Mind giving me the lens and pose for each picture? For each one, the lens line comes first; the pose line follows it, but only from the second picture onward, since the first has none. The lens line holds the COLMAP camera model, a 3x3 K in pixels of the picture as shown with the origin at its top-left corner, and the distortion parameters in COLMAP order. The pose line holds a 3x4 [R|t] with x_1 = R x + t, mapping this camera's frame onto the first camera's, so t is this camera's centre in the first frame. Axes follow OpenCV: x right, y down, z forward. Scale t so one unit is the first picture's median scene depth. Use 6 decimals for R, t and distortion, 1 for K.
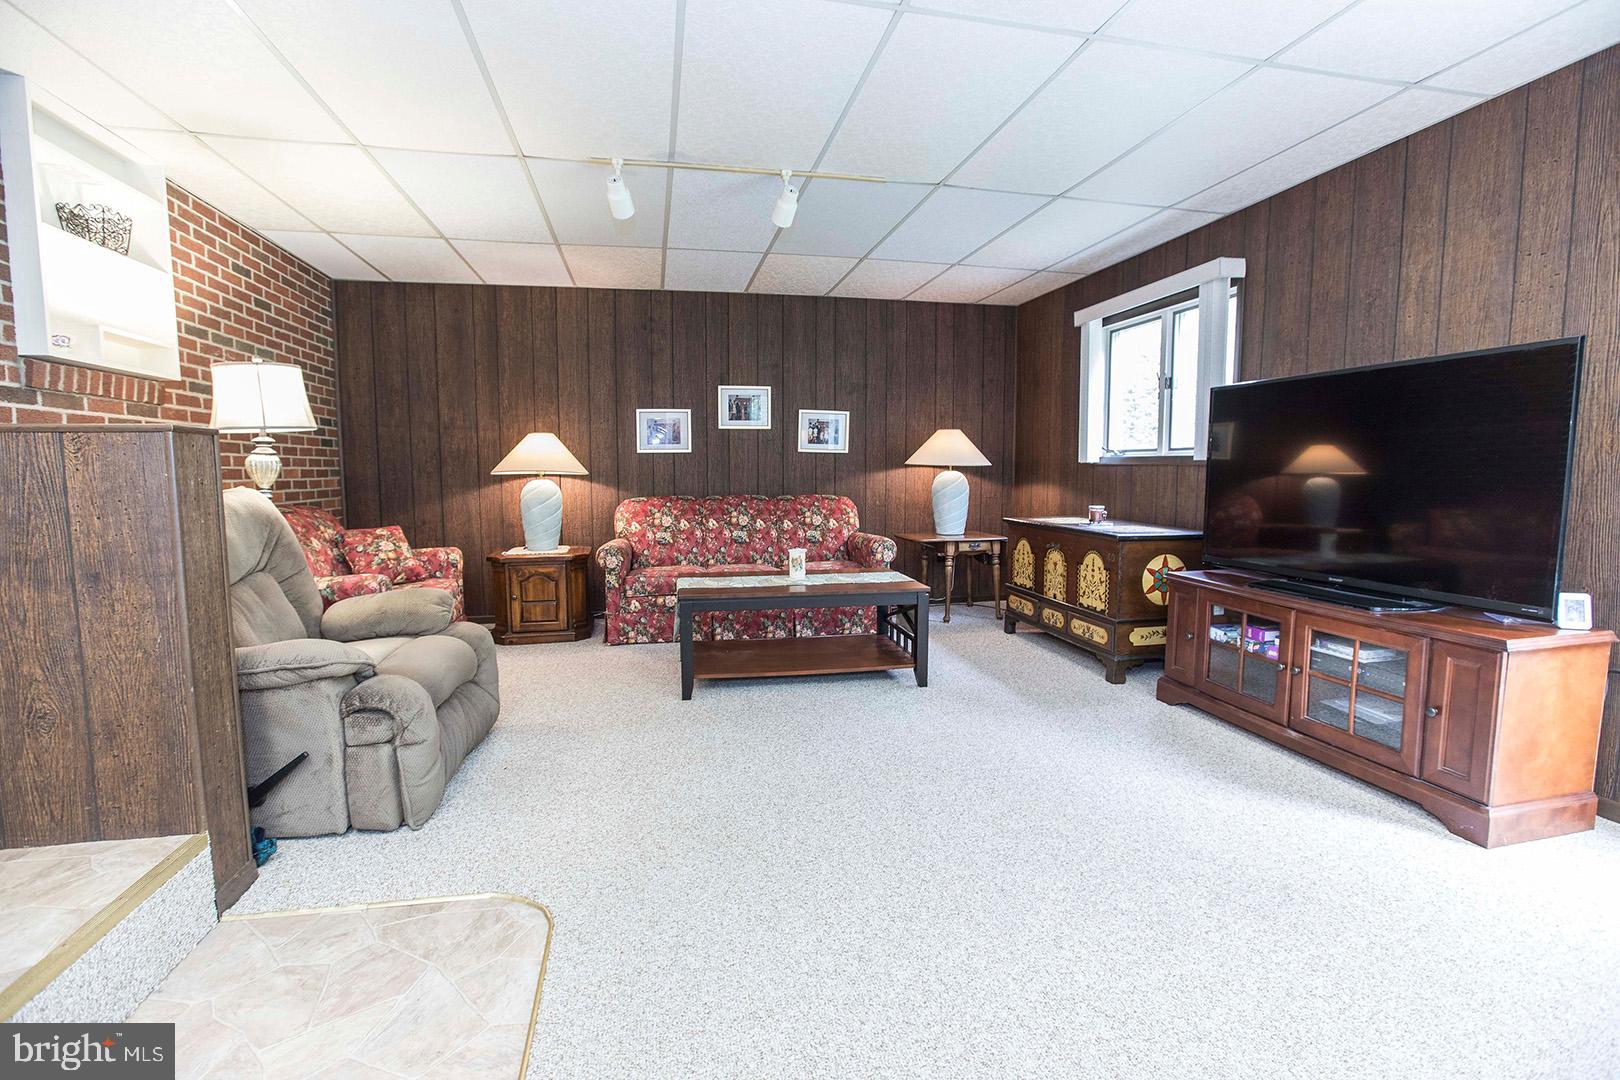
lens RADIAL K [[734.6, 0, 804.8], [0, 734.6, 538.6], [0, 0, 1]] dist [-0.053682, 0.017487]
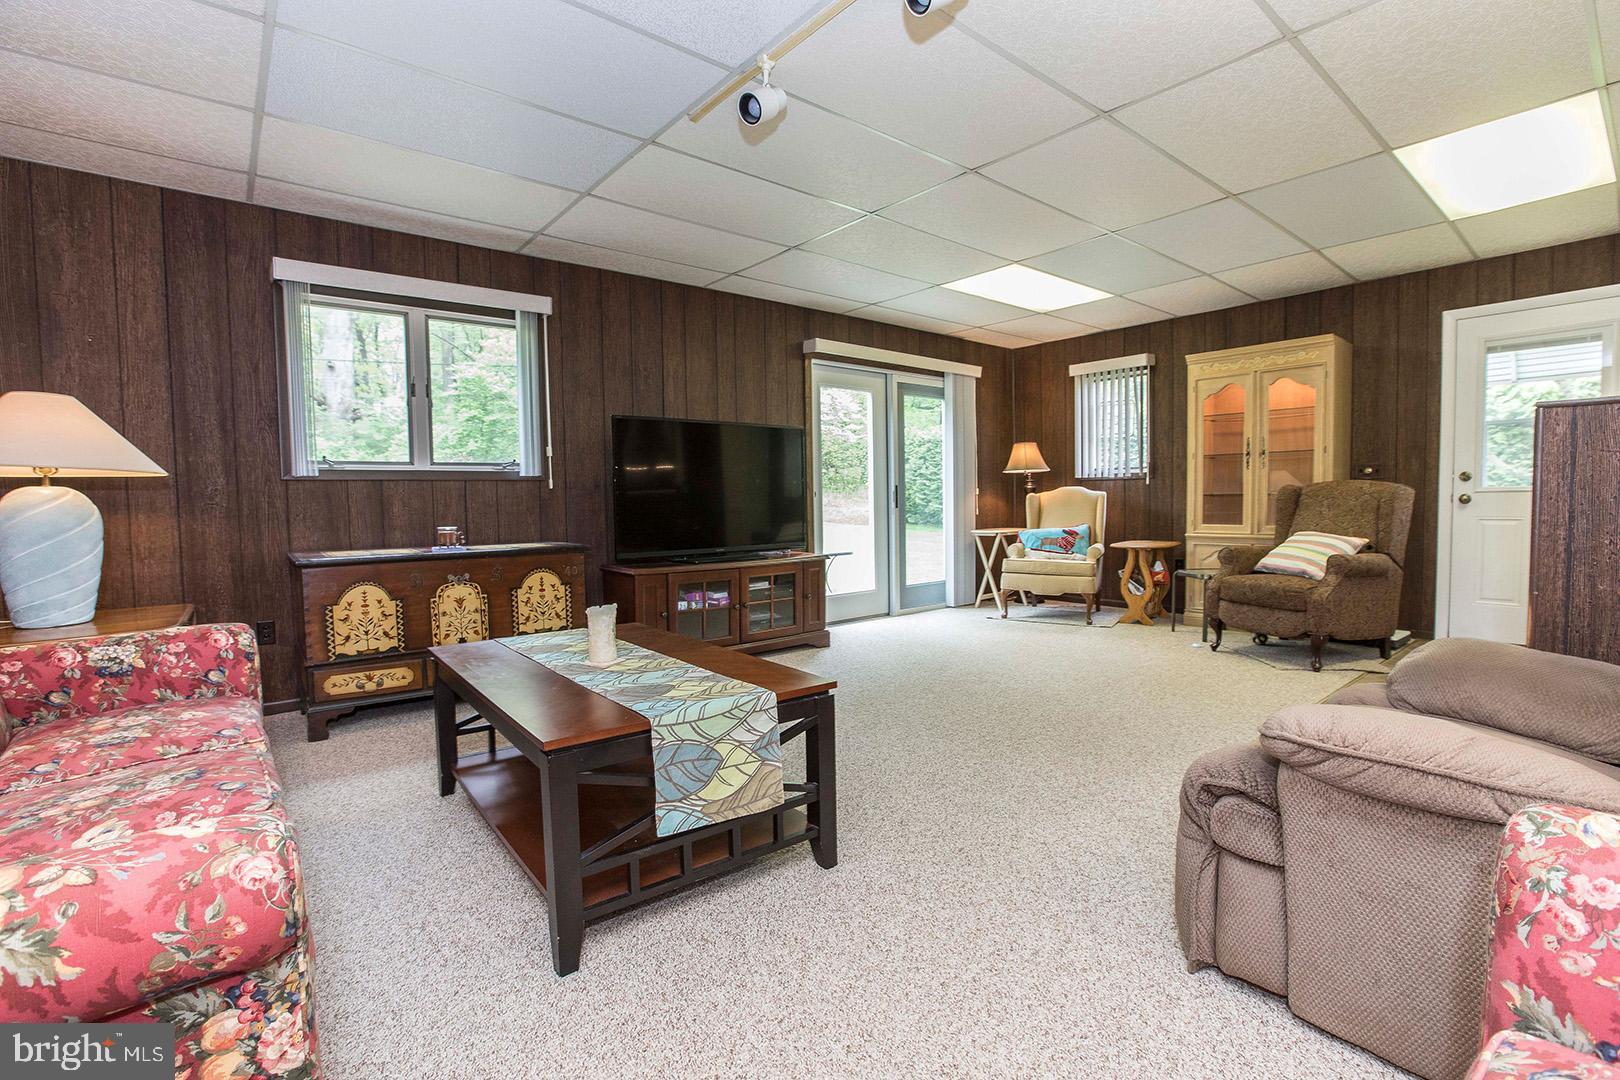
lens RADIAL K [[731.8, 0, 798.8], [0, 731.8, 530.2], [0, 0, 1]] dist [-0.022215, 0.000474]
pose [[-0.457489, -0.028236, 0.888767, -0.511878], [0.102377, 0.991177, 0.084188, -0.068031], [-0.883302, 0.129504, -0.450562, 0.989014]]
